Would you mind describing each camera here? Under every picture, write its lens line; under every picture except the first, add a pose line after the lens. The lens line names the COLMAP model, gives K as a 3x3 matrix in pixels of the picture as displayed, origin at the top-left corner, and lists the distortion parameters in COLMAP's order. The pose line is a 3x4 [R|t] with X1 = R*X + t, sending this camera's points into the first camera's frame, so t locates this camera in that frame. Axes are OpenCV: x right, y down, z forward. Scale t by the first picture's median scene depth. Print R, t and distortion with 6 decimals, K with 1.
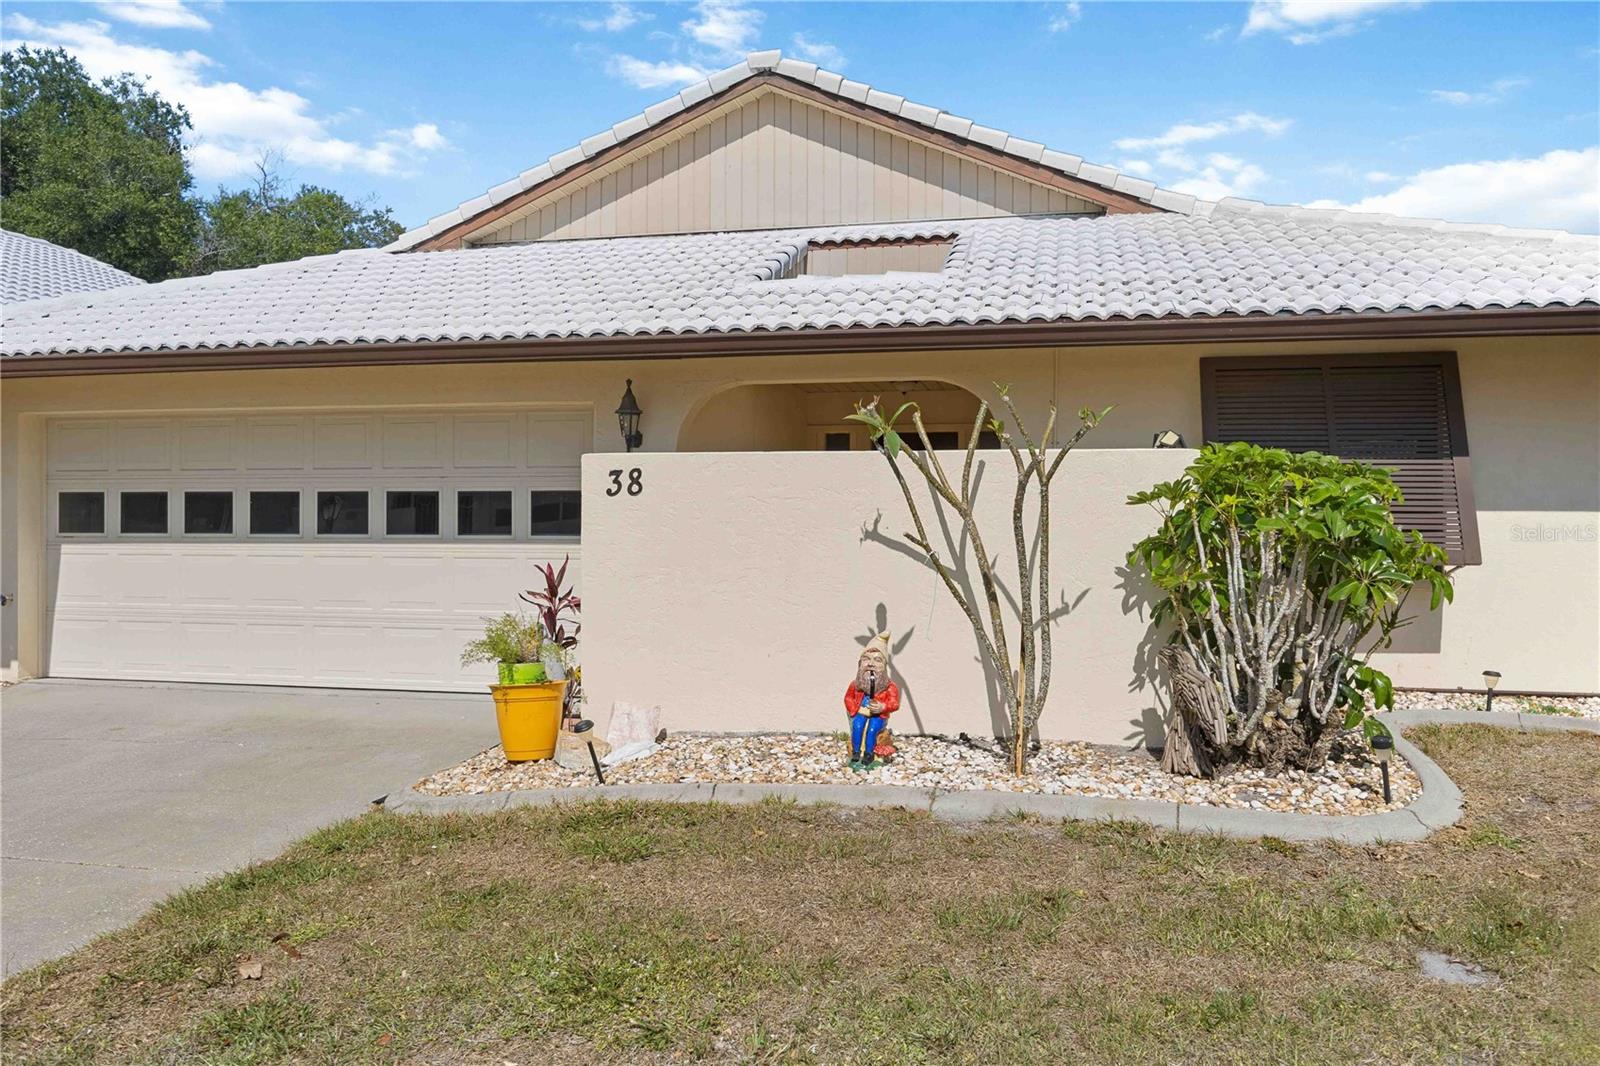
lens RADIAL K [[1212.5, 0, 800.0], [0, 1212.5, 533.0], [0, 0, 1]] dist [-0.000254, 0.000850]
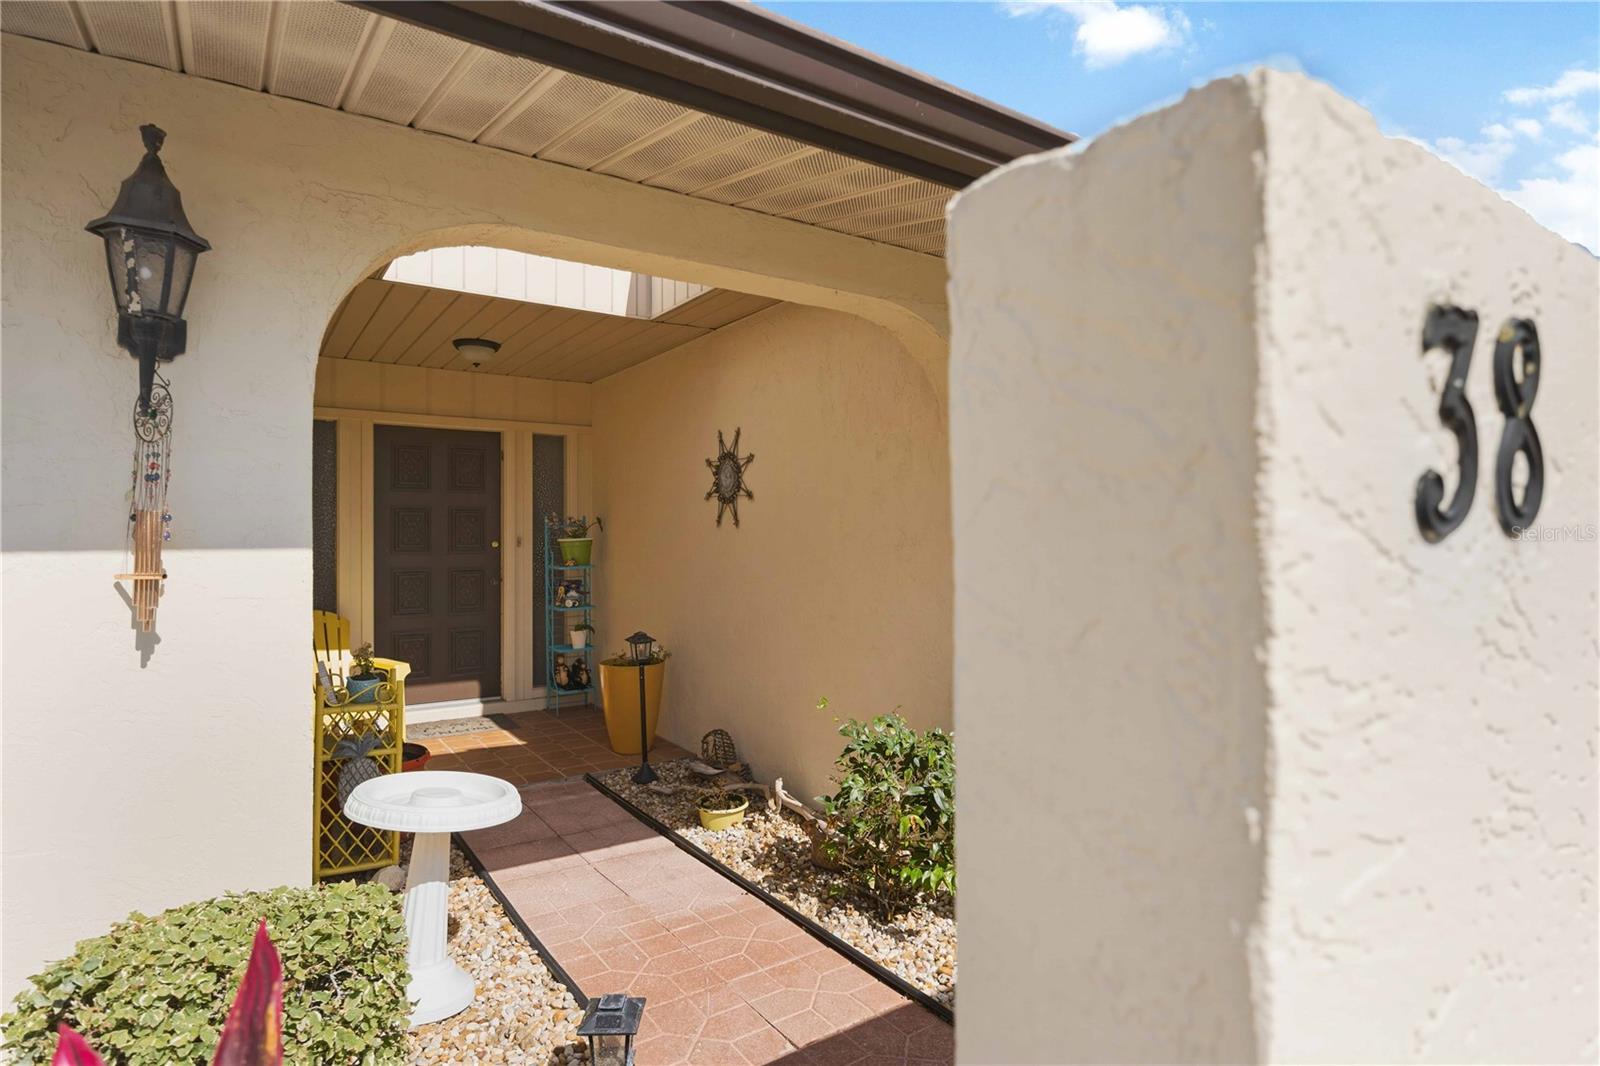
lens RADIAL K [[853.7, 0, 800.0], [0, 853.7, 533.0], [0, 0, 1]] dist [0.000856, 0.000203]
pose [[0.690020, 0.000005, 0.723790, -0.162372], [0.008478, 0.999931, -0.008089, -0.020498], [-0.723740, 0.011718, 0.689973, 0.654475]]
